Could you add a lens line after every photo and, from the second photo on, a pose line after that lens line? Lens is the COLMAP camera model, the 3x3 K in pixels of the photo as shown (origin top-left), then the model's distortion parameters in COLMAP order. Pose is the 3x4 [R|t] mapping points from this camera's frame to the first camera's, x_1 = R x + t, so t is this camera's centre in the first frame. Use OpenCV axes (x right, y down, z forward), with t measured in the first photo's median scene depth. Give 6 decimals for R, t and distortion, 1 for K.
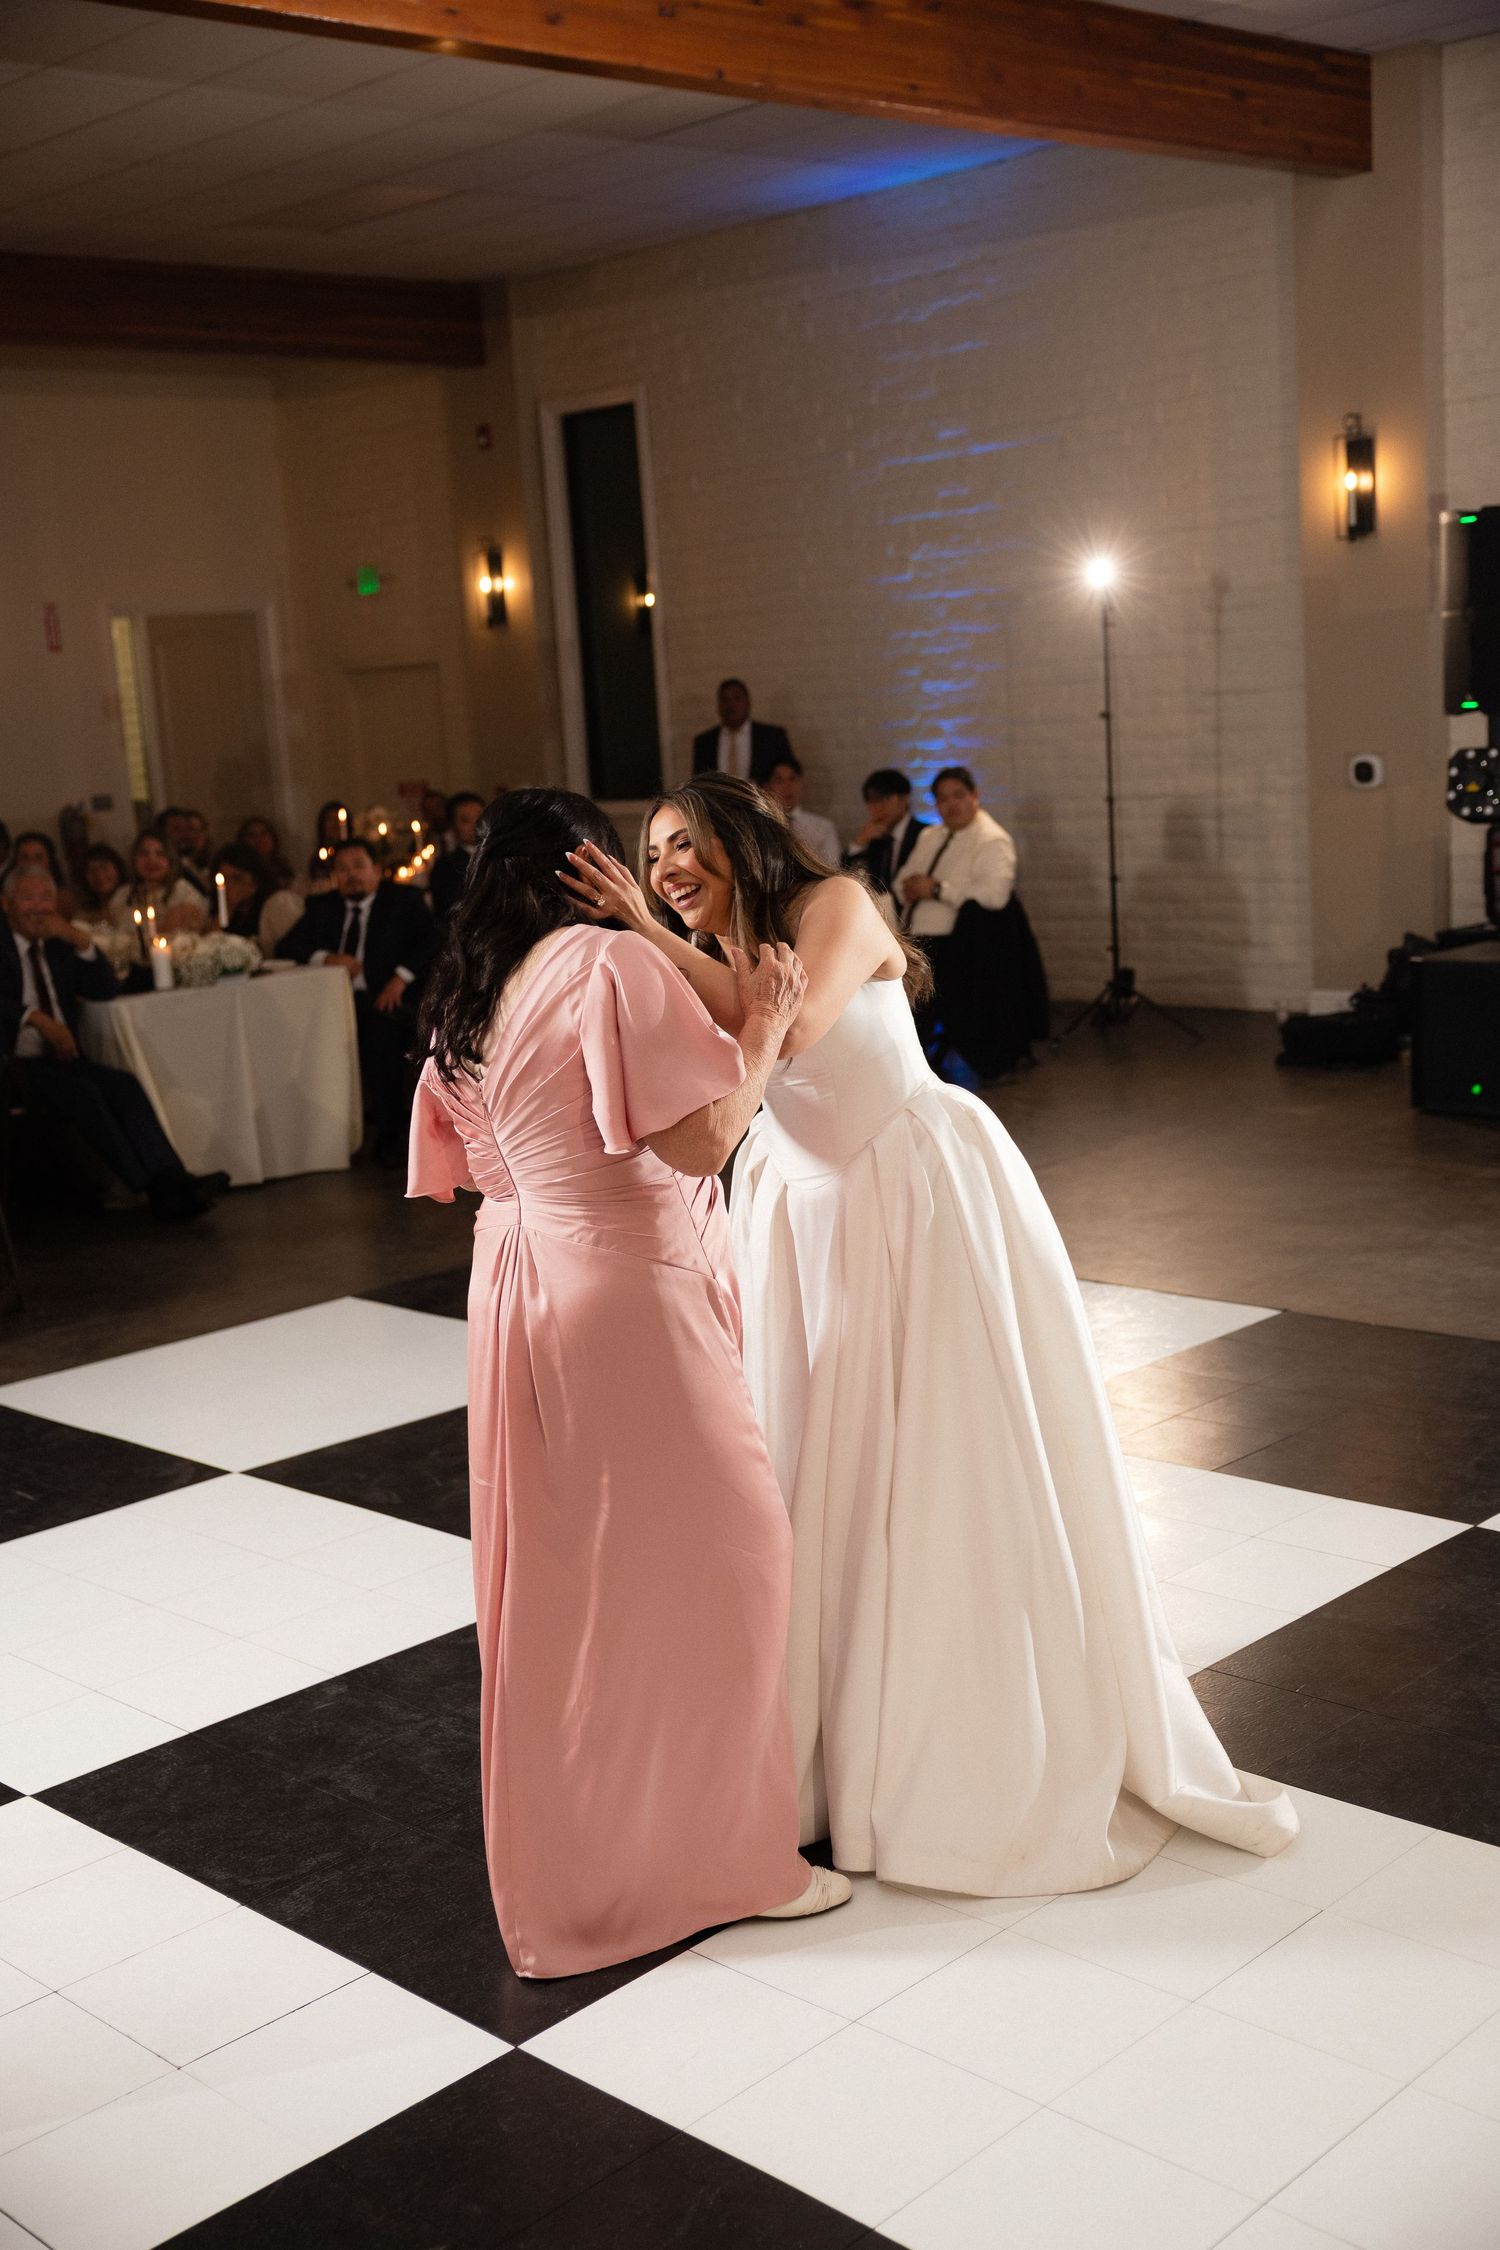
lens RADIAL K [[2522.4, 0, 753.5], [0, 2522.4, 1141.4], [0, 0, 1]] dist [0.042985, 0.000000]
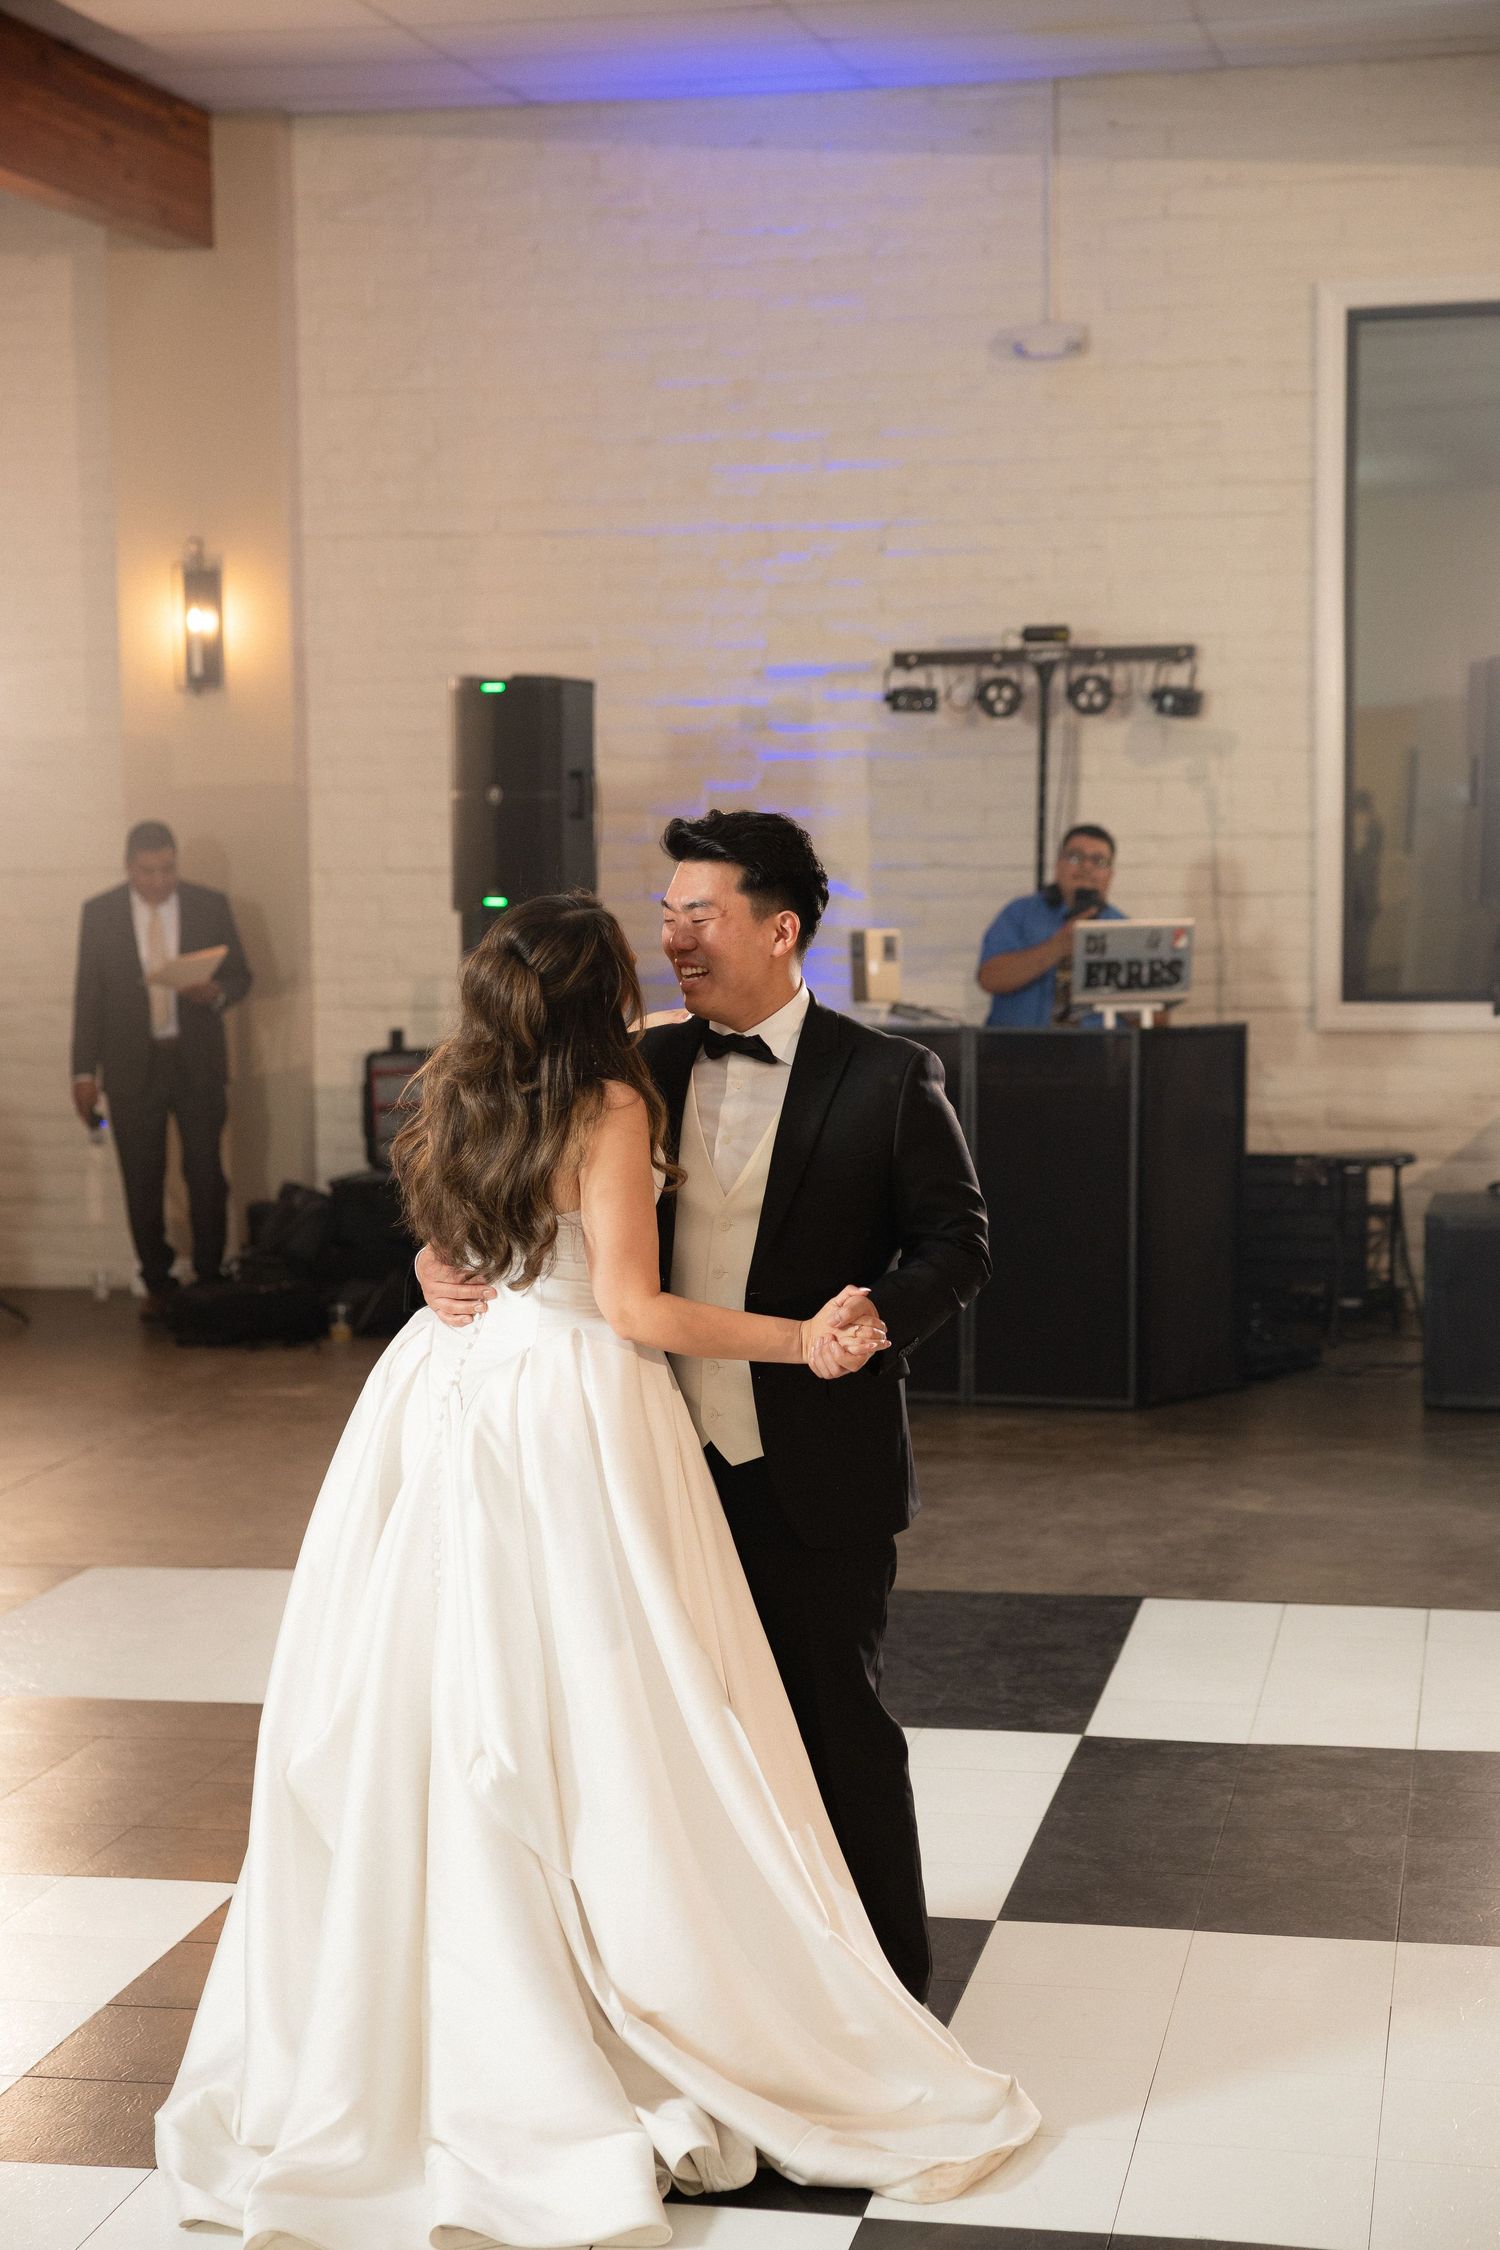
lens RADIAL K [[3723.4, 0, 763.3], [0, 3723.4, 1134.0], [0, 0, 1]] dist [0.145935, 0.000000]
pose [[0.835791, 0.009933, 0.548959, -0.256772], [0.051850, 0.993940, -0.096926, 0.023878], [-0.546595, 0.109474, 0.830211, -0.059669]]
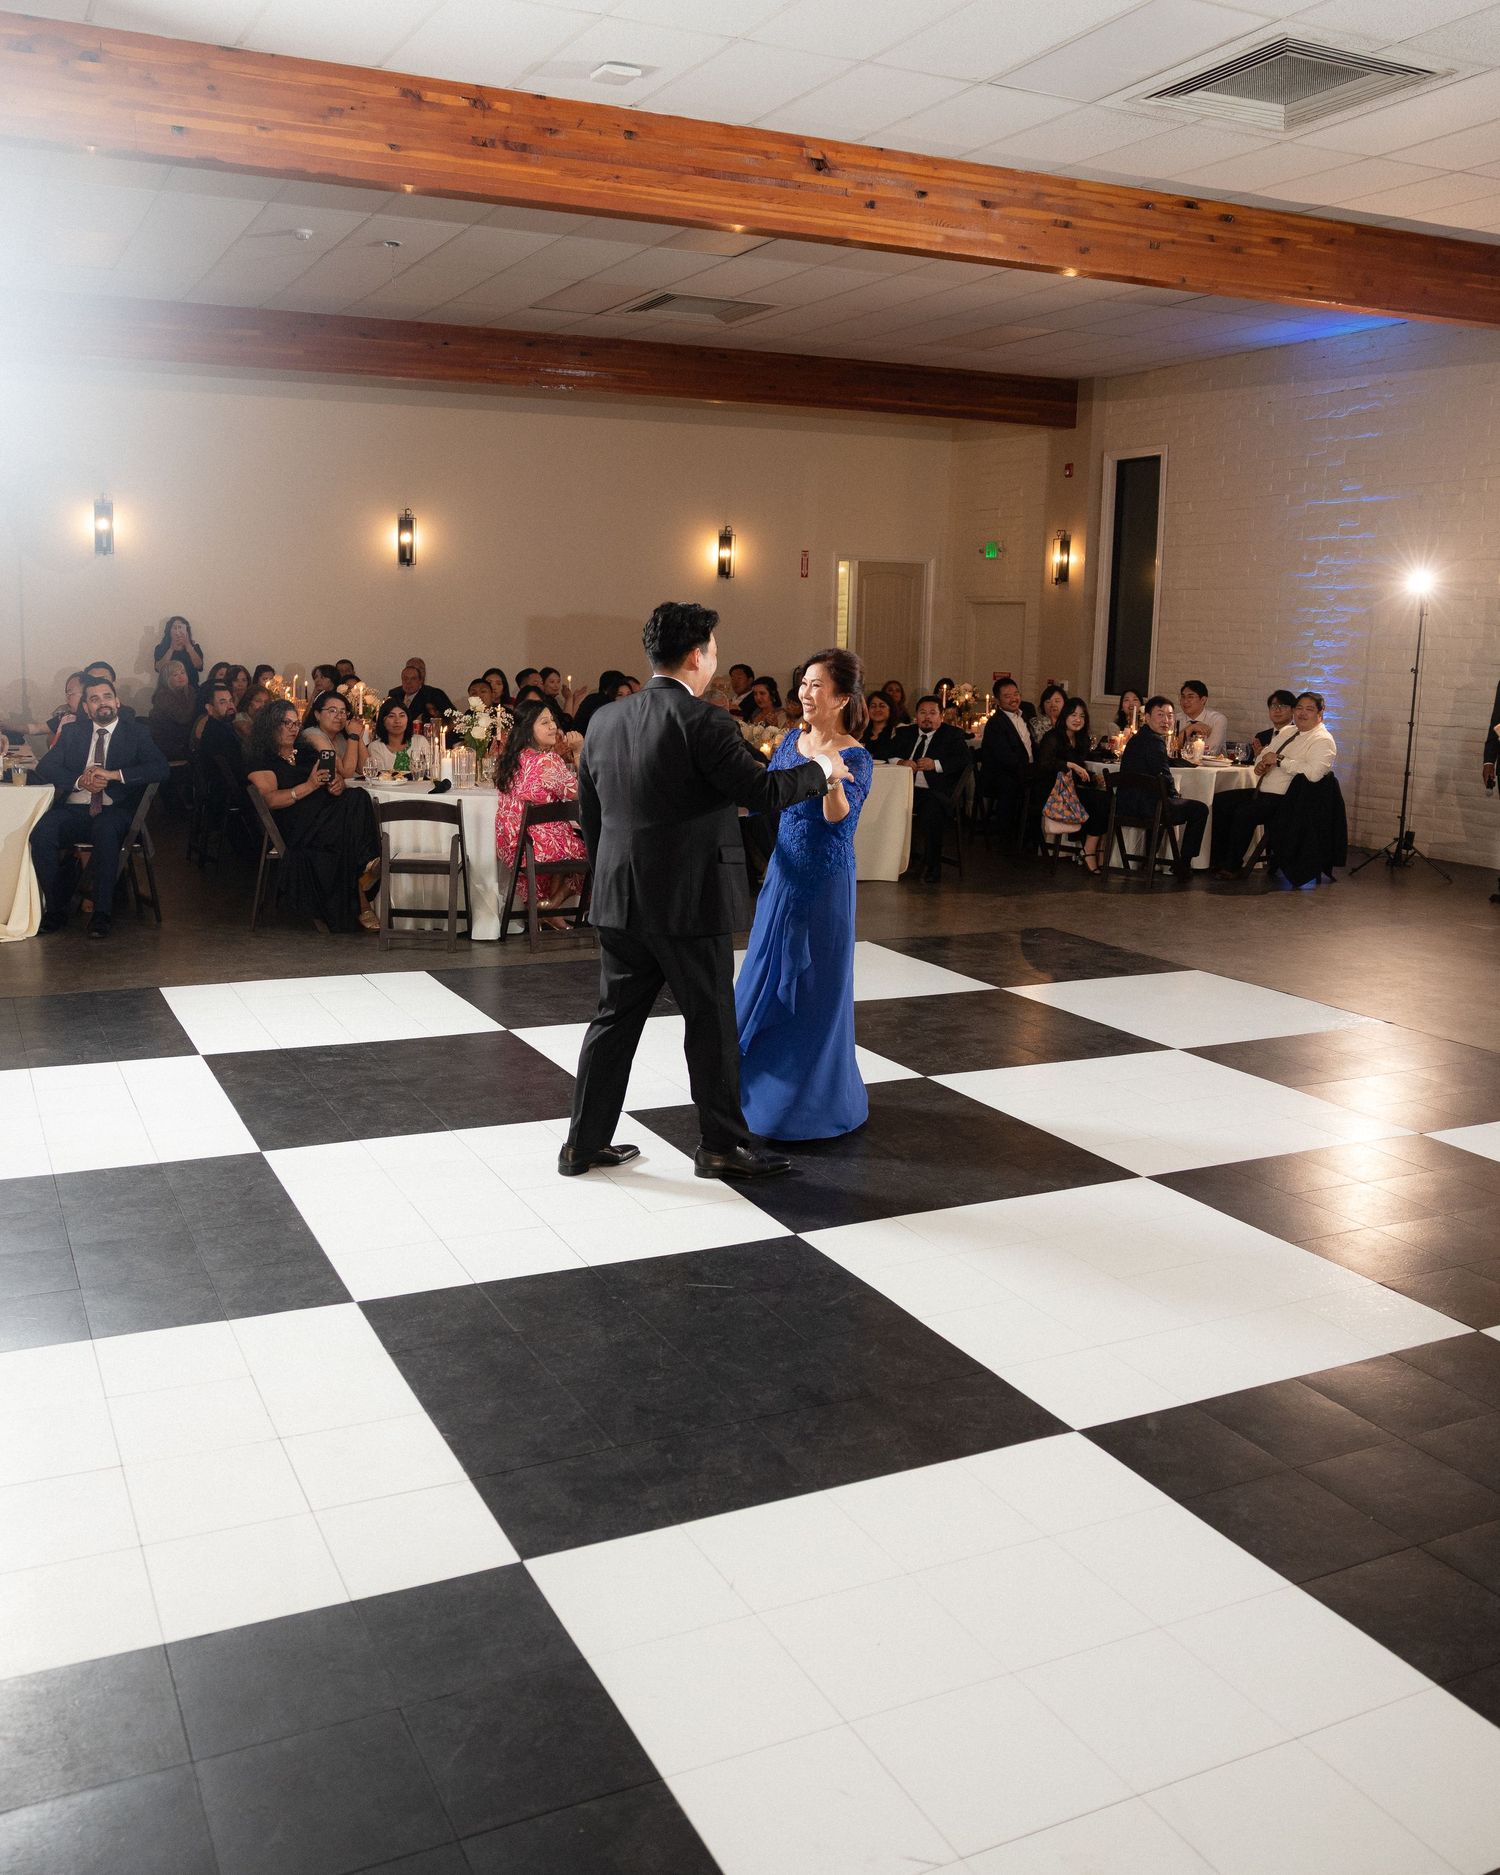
lens RADIAL K [[1640.8, 0, 699.3], [0, 1640.8, 883.4], [0, 0, 1]] dist [-0.075482, 0.086742]
pose [[0.935747, 0.137901, -0.324593, 0.067330], [-0.142380, 0.989761, 0.010035, 0.016855], [0.322653, 0.036826, 0.945801, -0.099177]]
